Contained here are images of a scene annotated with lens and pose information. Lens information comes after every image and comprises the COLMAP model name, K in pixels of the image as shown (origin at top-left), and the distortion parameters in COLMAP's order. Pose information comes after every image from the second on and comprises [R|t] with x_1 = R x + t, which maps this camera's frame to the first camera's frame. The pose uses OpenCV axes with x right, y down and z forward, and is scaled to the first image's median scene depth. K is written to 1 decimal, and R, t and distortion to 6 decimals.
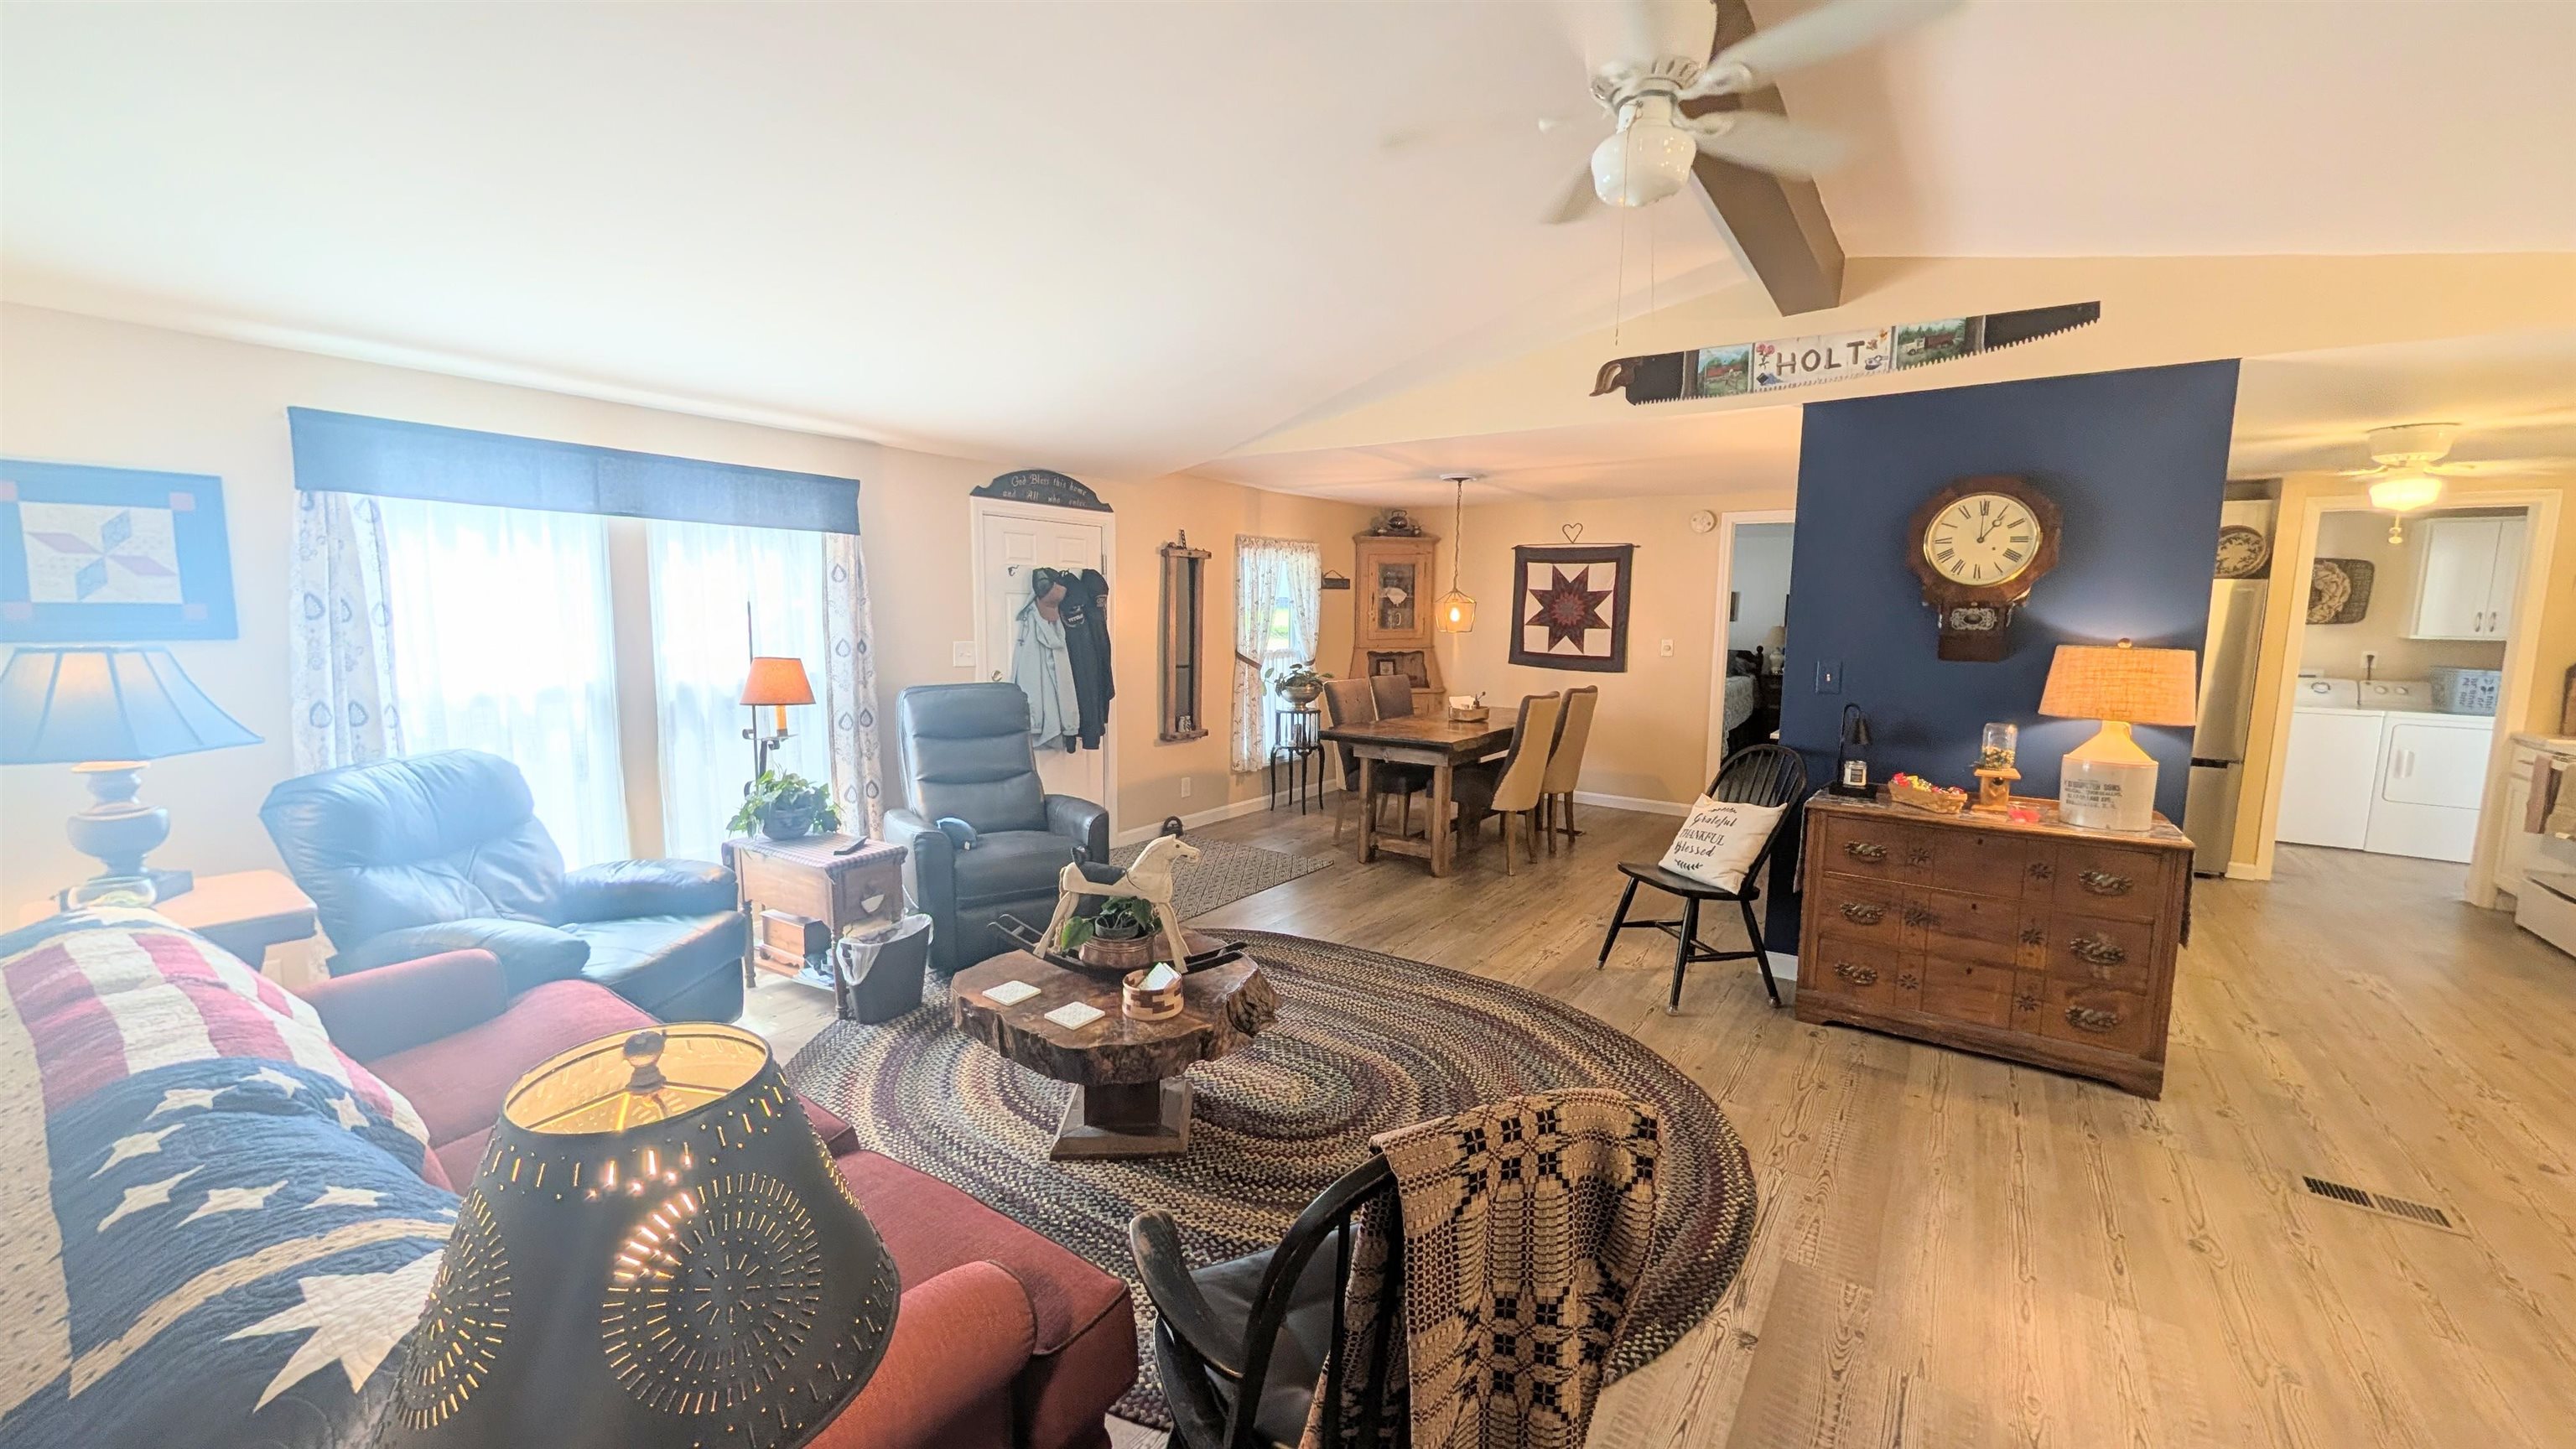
lens RADIAL K [[975.7, 0, 1289.2], [0, 975.7, 721.1], [0, 0, 1]] dist [-0.001050, 0.000039]
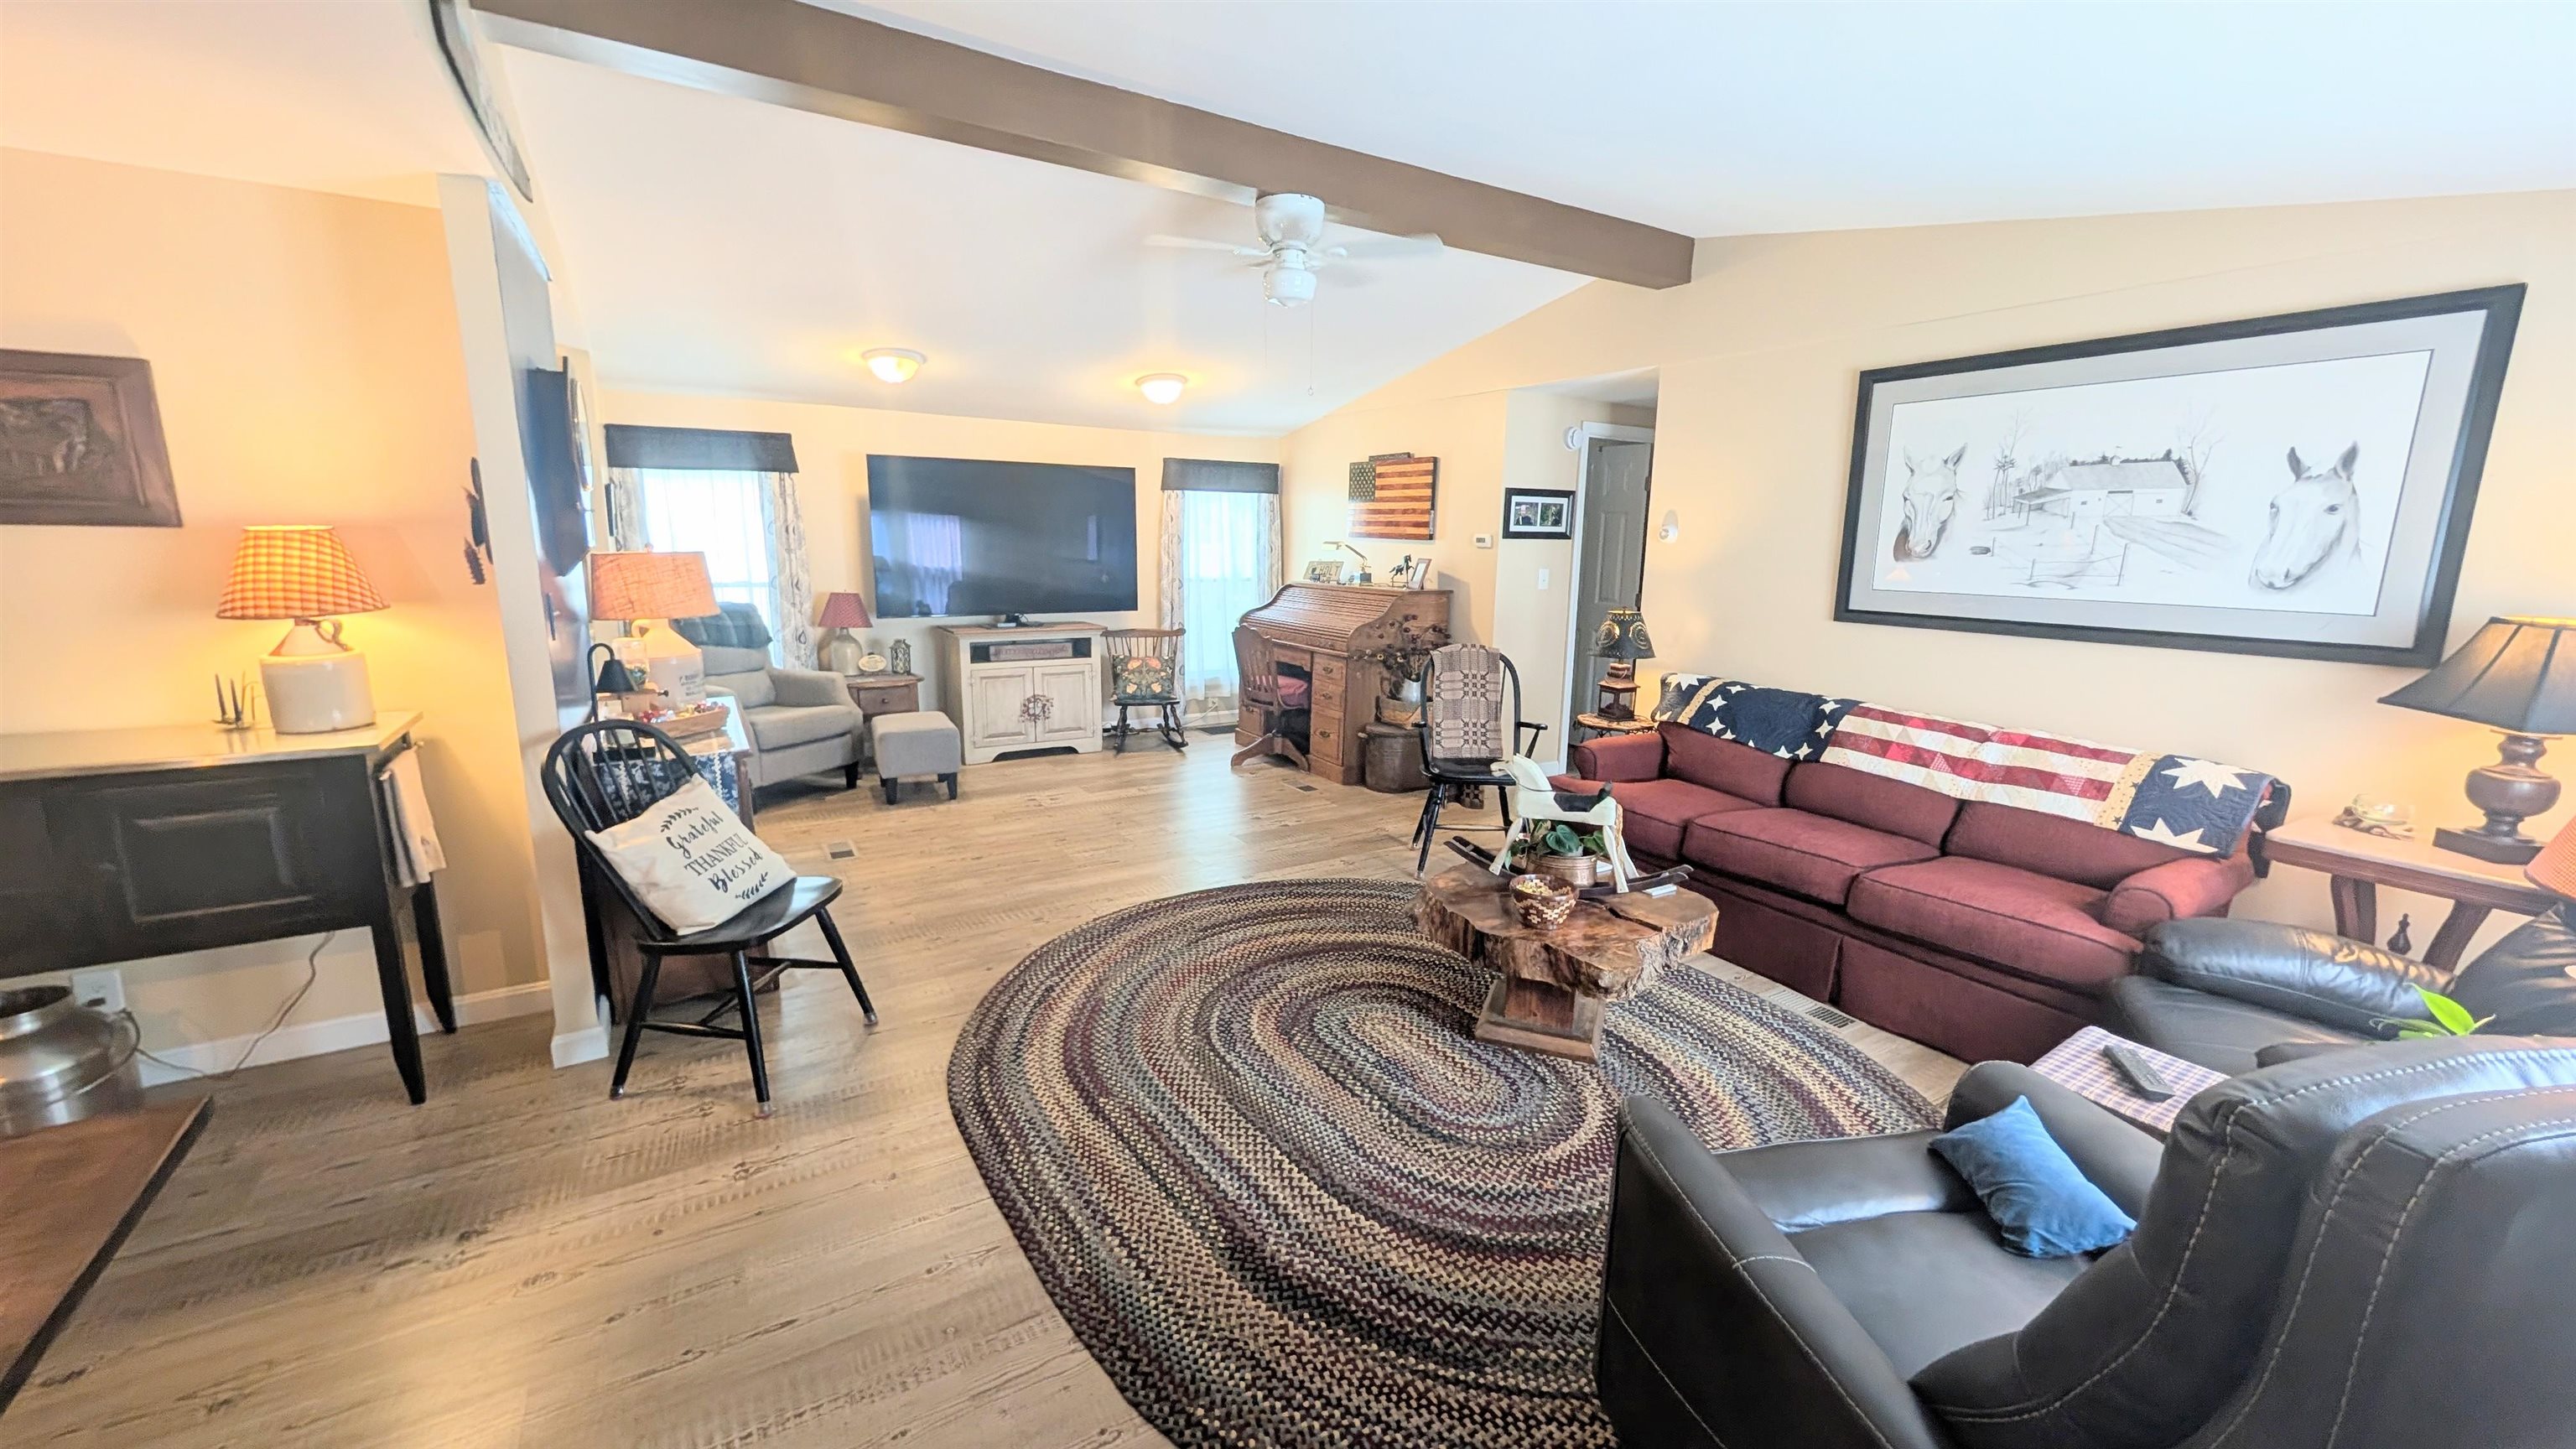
lens RADIAL K [[975.7, 0, 1292.5], [0, 975.7, 717.8], [0, 0, 1]] dist [-0.001050, 0.000039]
pose [[-0.918192, -0.106005, 0.381689, -0.176862], [0.013053, 0.954911, 0.296606, -0.147441], [-0.395921, 0.277323, -0.875408, 1.195256]]
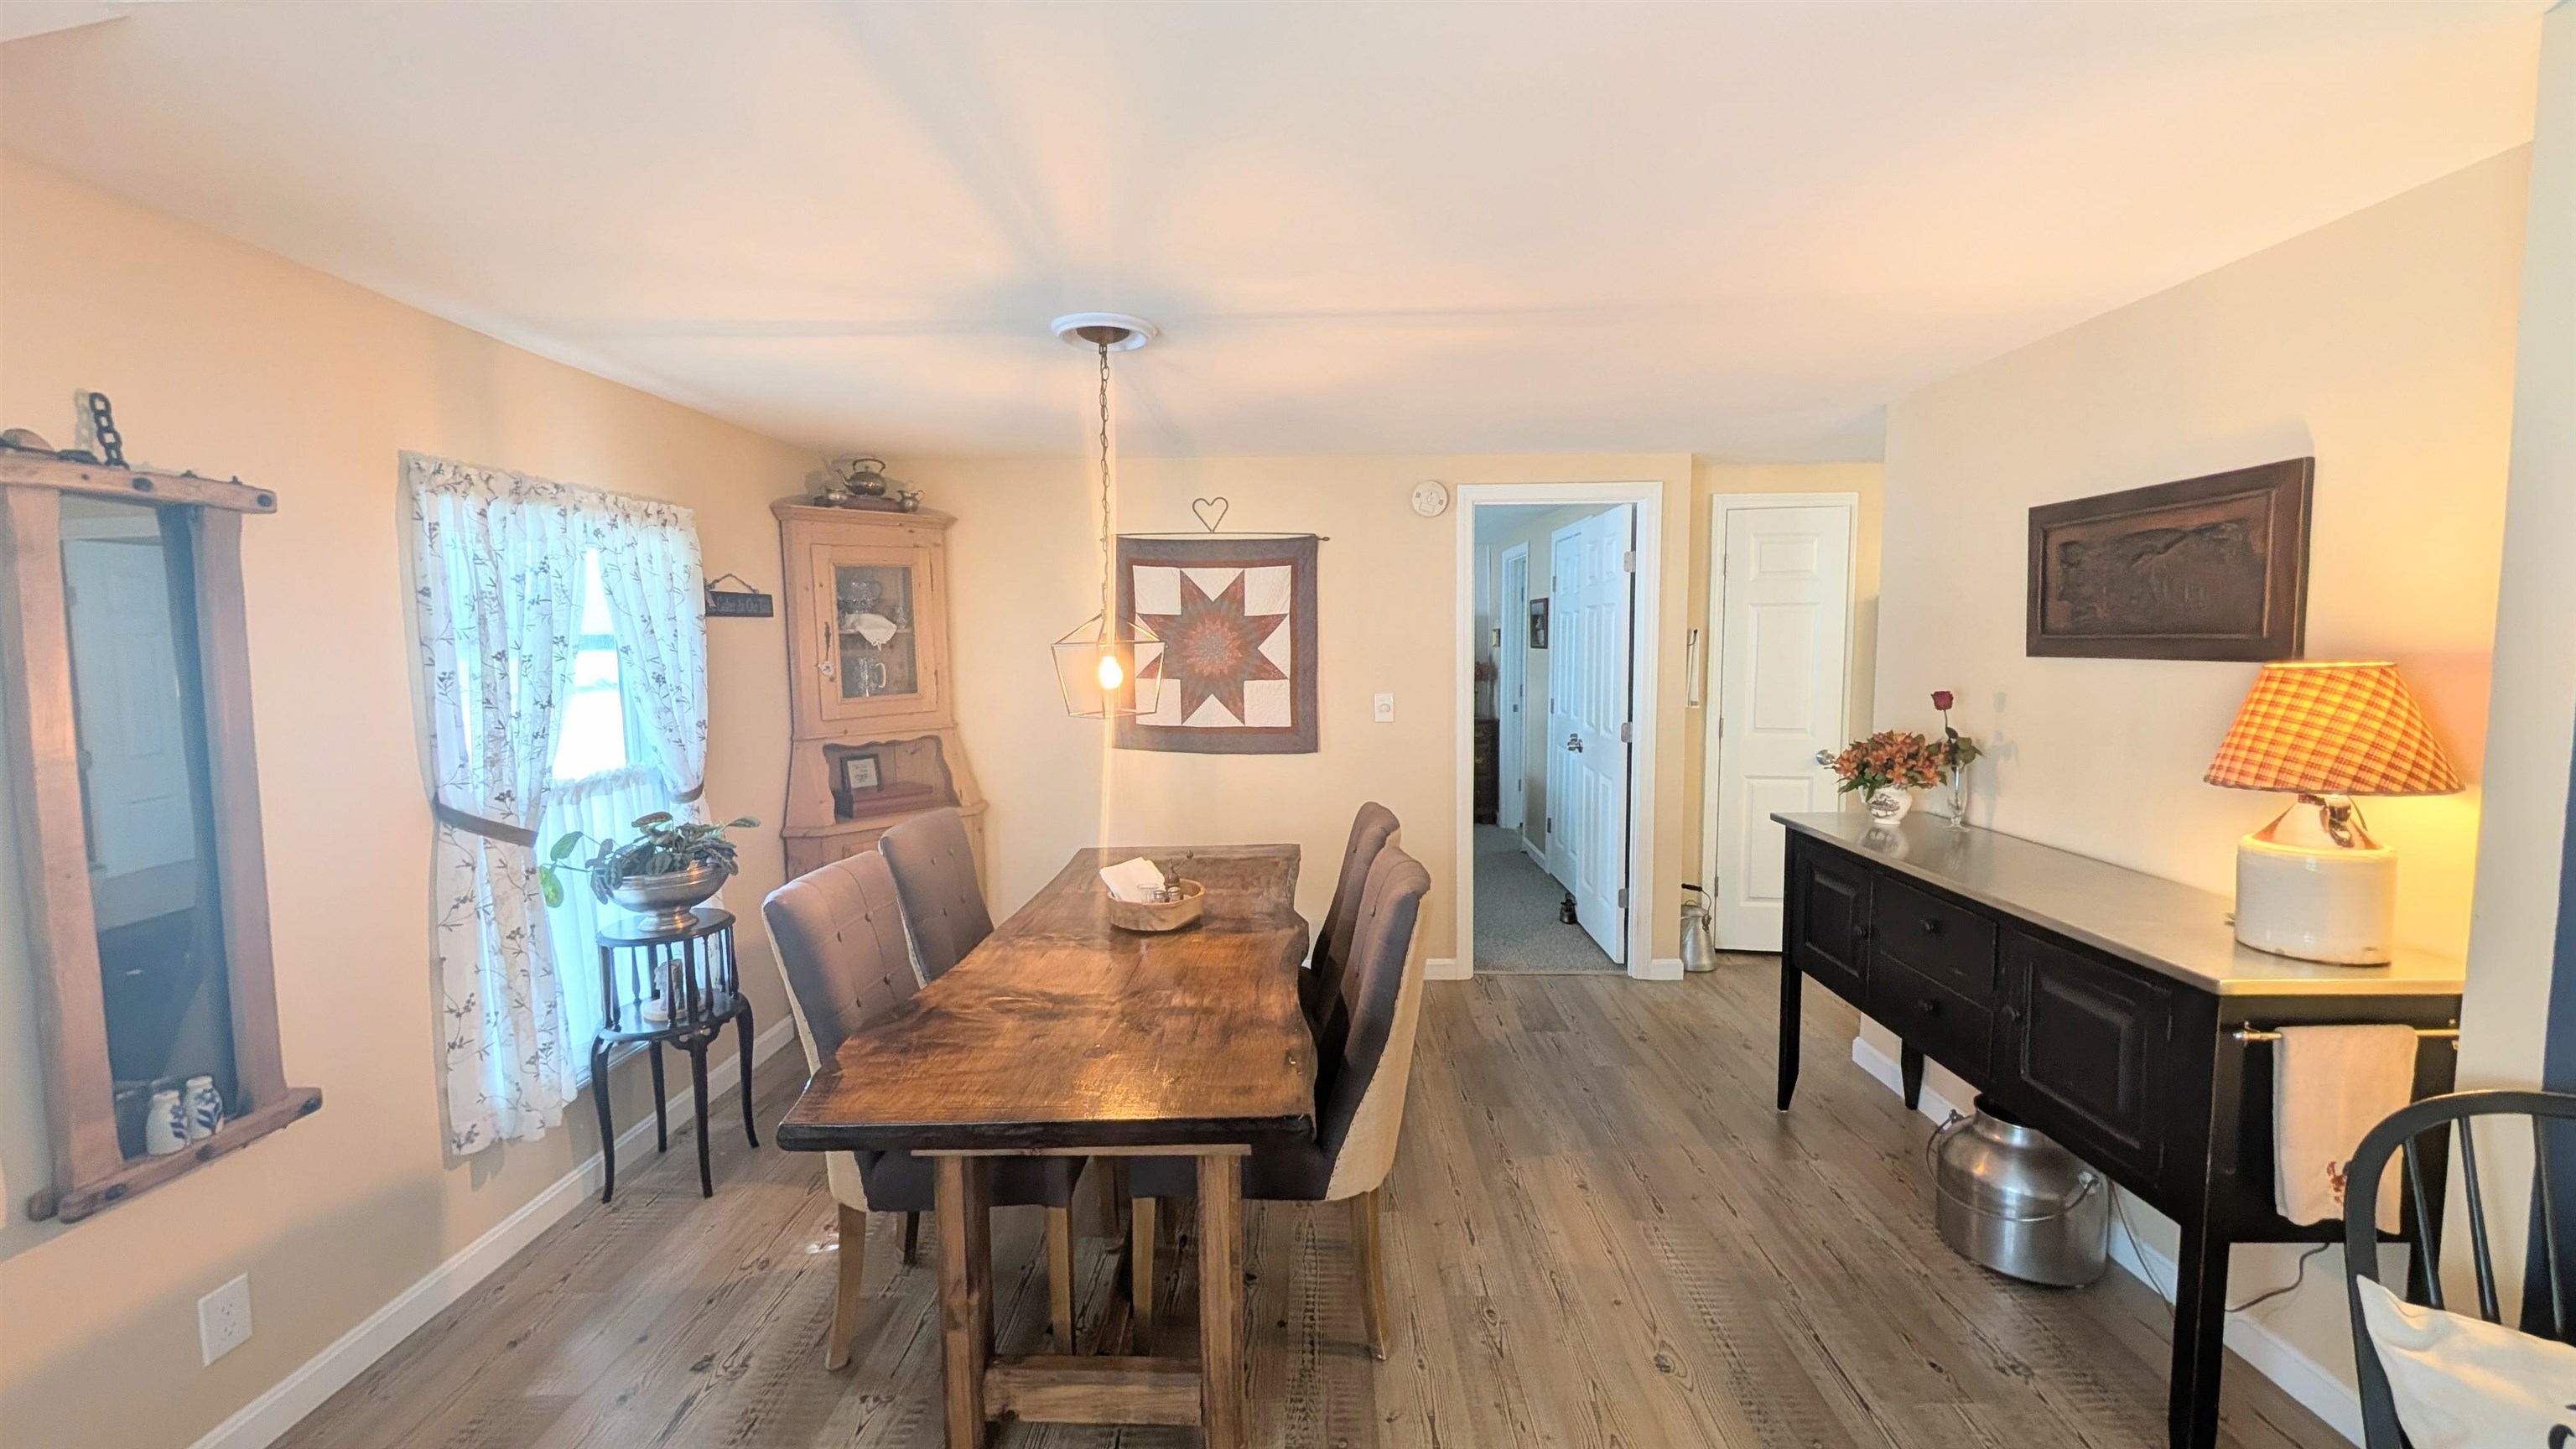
lens RADIAL K [[975.7, 0, 1293.6], [0, 975.7, 723.0], [0, 0, 1]] dist [-0.001050, 0.000039]
pose [[0.825200, -0.070966, 0.560365, 0.004815], [0.087616, 0.996150, -0.002870, -0.107380], [-0.558004, 0.051465, 0.828241, 0.831765]]
